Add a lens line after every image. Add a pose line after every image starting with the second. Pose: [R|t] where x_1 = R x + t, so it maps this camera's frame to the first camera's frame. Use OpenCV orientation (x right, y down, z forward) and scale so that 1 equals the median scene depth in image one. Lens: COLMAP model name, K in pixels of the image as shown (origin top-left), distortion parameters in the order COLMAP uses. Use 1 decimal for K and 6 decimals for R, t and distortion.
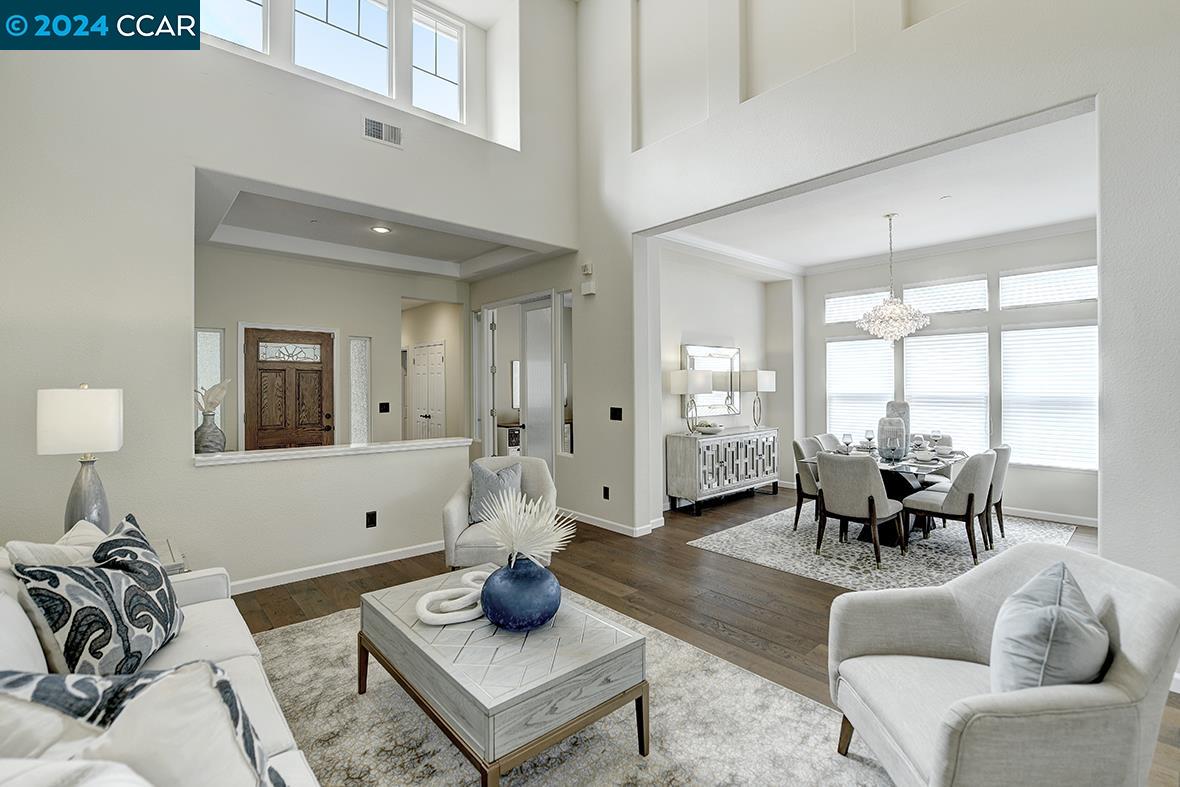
lens RADIAL K [[527.9, 0, 591.5], [0, 527.9, 396.9], [0, 0, 1]] dist [-0.015312, -0.001745]
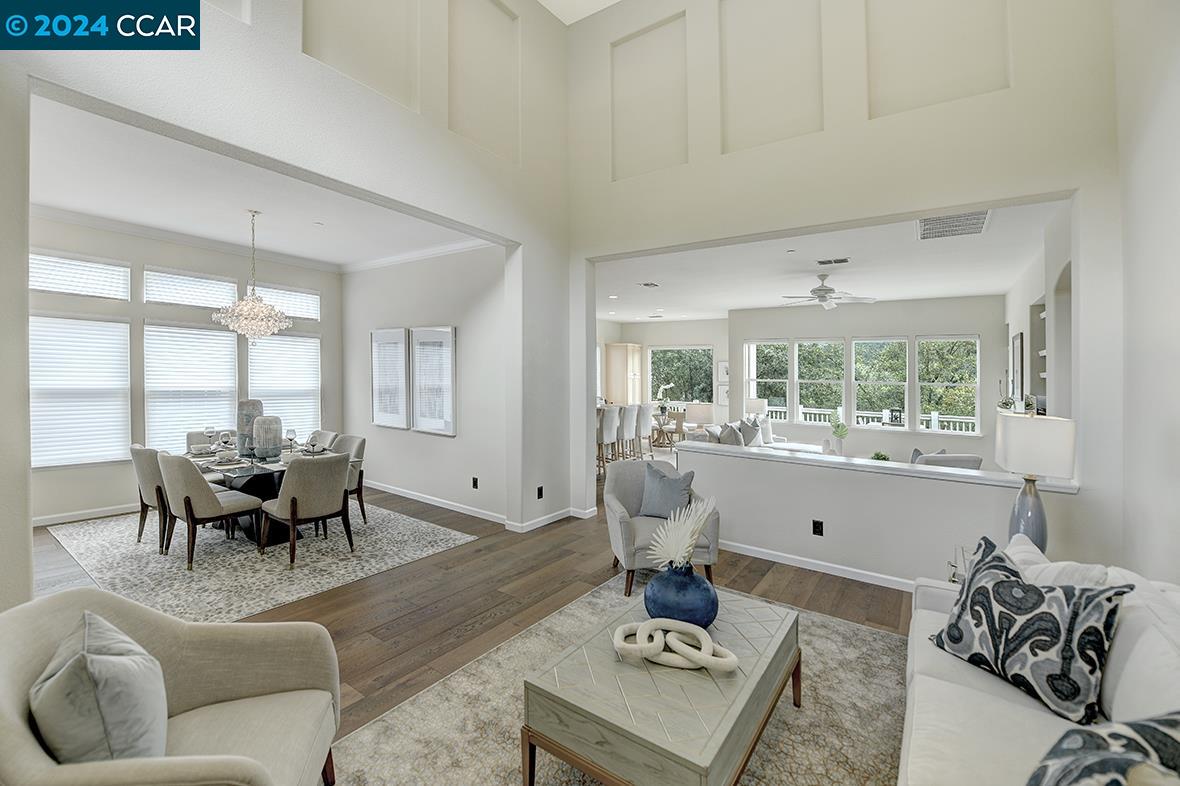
lens RADIAL K [[476.7, 0, 590.8], [0, 476.7, 384.3], [0, 0, 1]] dist [-0.020276, -0.001594]
pose [[-0.245560, -0.009969, 0.969330, -0.436143], [-0.006066, 0.999943, 0.008748, -0.032469], [-0.969363, -0.003731, -0.245606, 0.600989]]
